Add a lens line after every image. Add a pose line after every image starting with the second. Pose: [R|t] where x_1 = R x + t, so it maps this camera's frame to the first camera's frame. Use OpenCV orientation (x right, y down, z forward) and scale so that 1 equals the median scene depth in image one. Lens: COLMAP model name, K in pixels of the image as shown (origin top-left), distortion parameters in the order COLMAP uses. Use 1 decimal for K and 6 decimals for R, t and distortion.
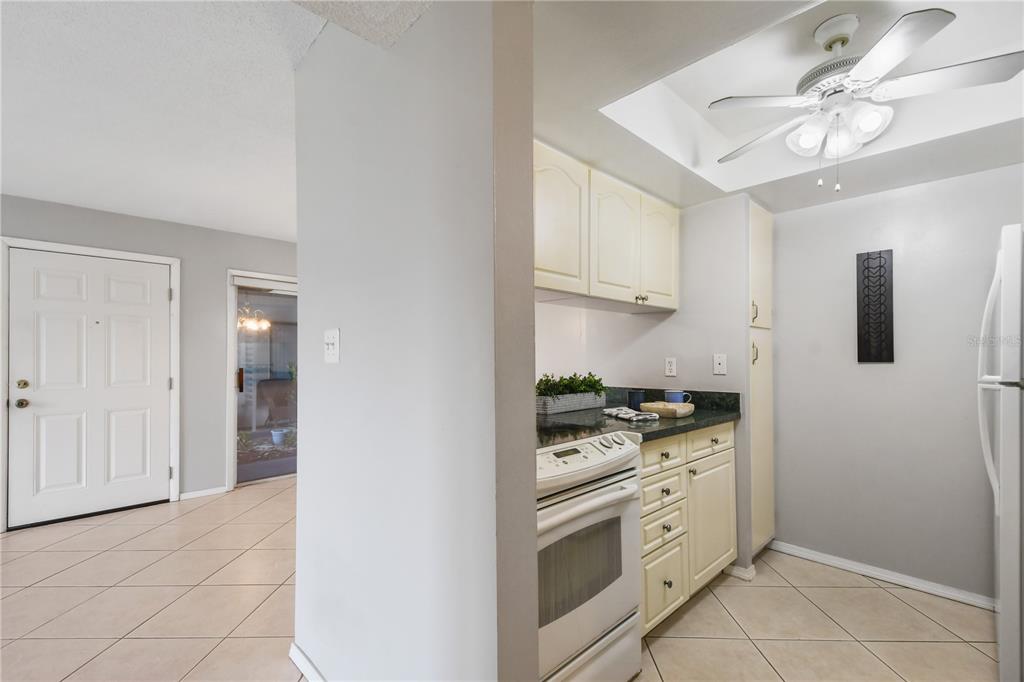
lens RADIAL K [[436.8, 0, 515.5], [0, 436.8, 353.9], [0, 0, 1]] dist [0.000998, -0.000083]
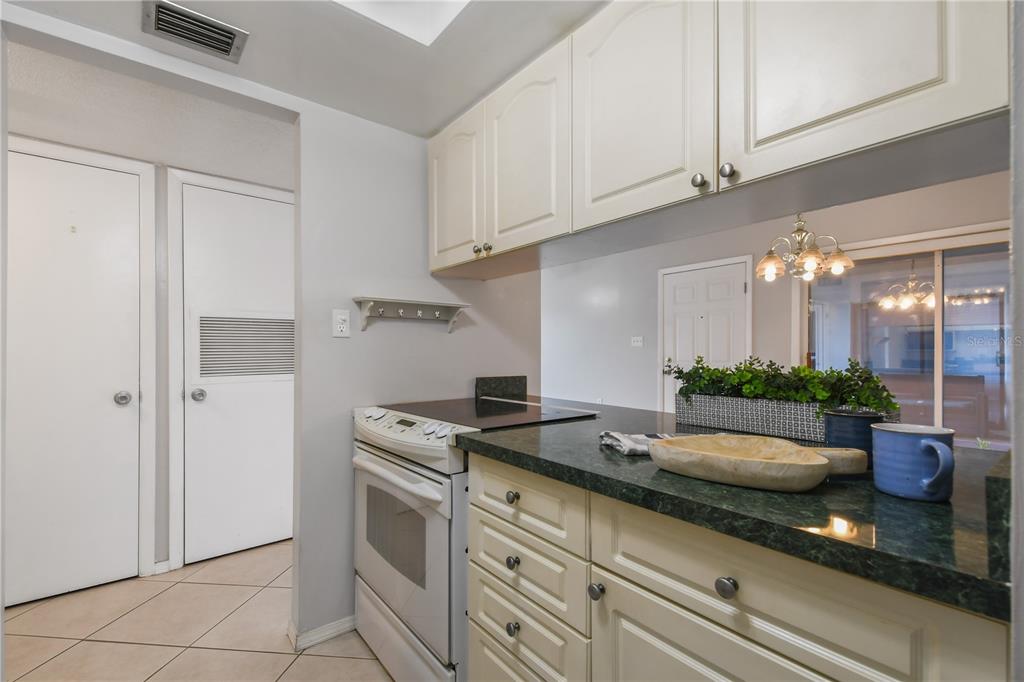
lens RADIAL K [[447.5, 0, 516.2], [0, 447.5, 348.6], [0, 0, 1]] dist [-0.003115, -0.001104]
pose [[-0.076857, 0.005448, -0.997027, 0.963303], [0.011835, 0.999920, 0.004552, 0.025932], [0.996972, -0.011450, -0.076915, 1.080055]]
